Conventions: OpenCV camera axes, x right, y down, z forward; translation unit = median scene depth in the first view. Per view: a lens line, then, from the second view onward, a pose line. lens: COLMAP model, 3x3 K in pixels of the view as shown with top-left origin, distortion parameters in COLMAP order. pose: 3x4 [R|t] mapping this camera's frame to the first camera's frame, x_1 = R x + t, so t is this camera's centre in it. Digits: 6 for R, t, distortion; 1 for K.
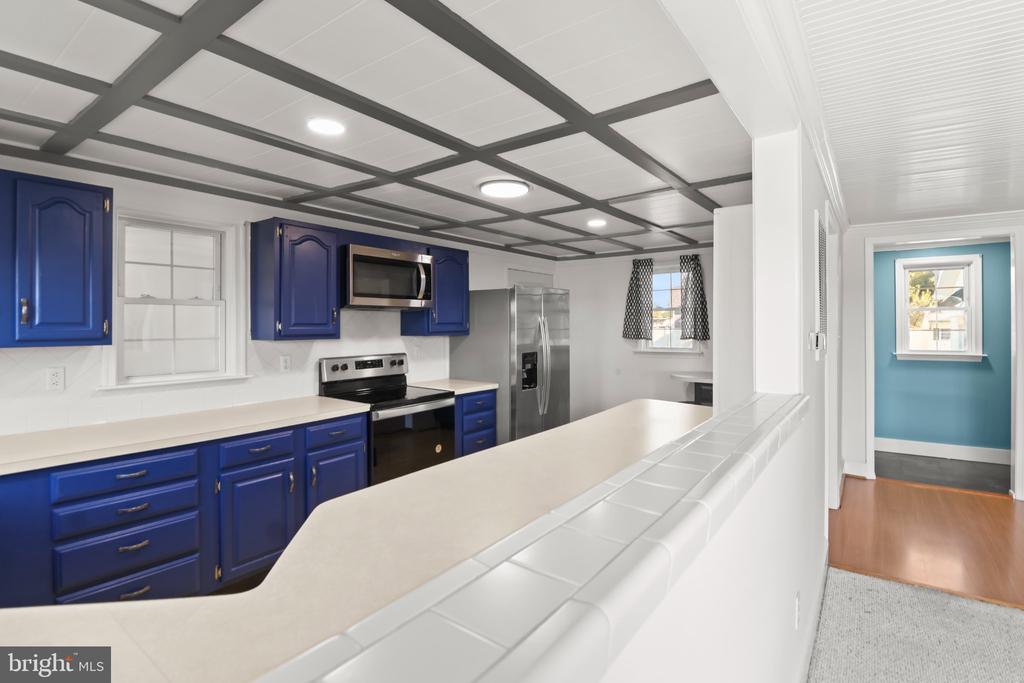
lens RADIAL K [[497.1, 0, 508.8], [0, 497.1, 322.0], [0, 0, 1]] dist [0.036942, -0.000394]
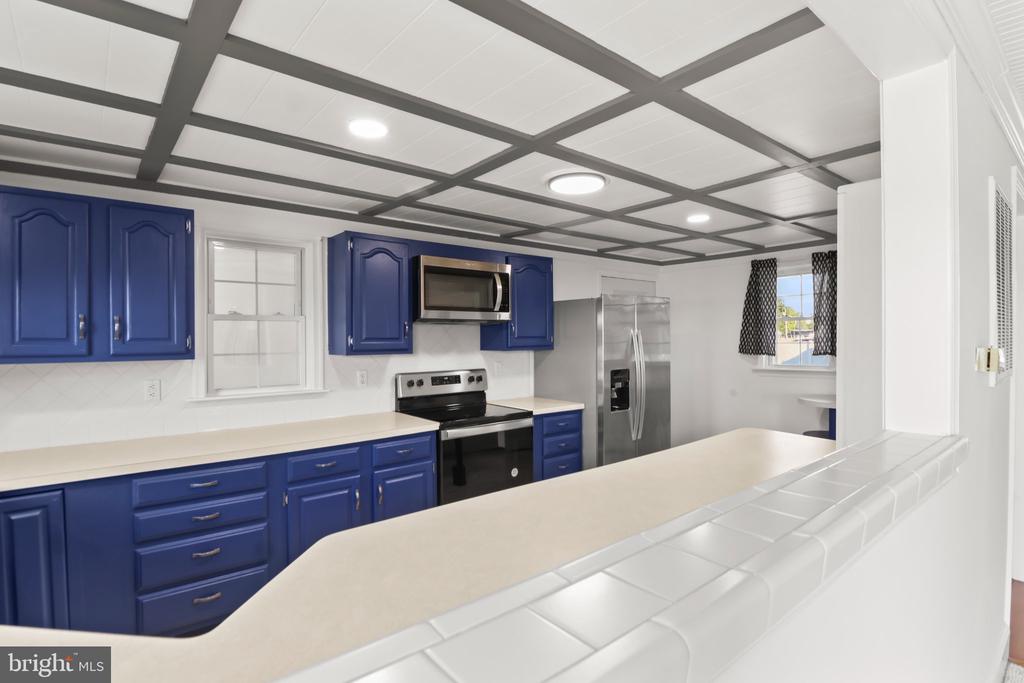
lens RADIAL K [[503.0, 0, 524.7], [0, 503.0, 342.0], [0, 0, 1]] dist [0.033180, 0.000328]
pose [[0.973028, -0.003084, -0.230665, 0.102277], [0.006000, 0.999911, 0.011943, 0.000772], [0.230608, -0.013004, 0.972960, 0.103638]]
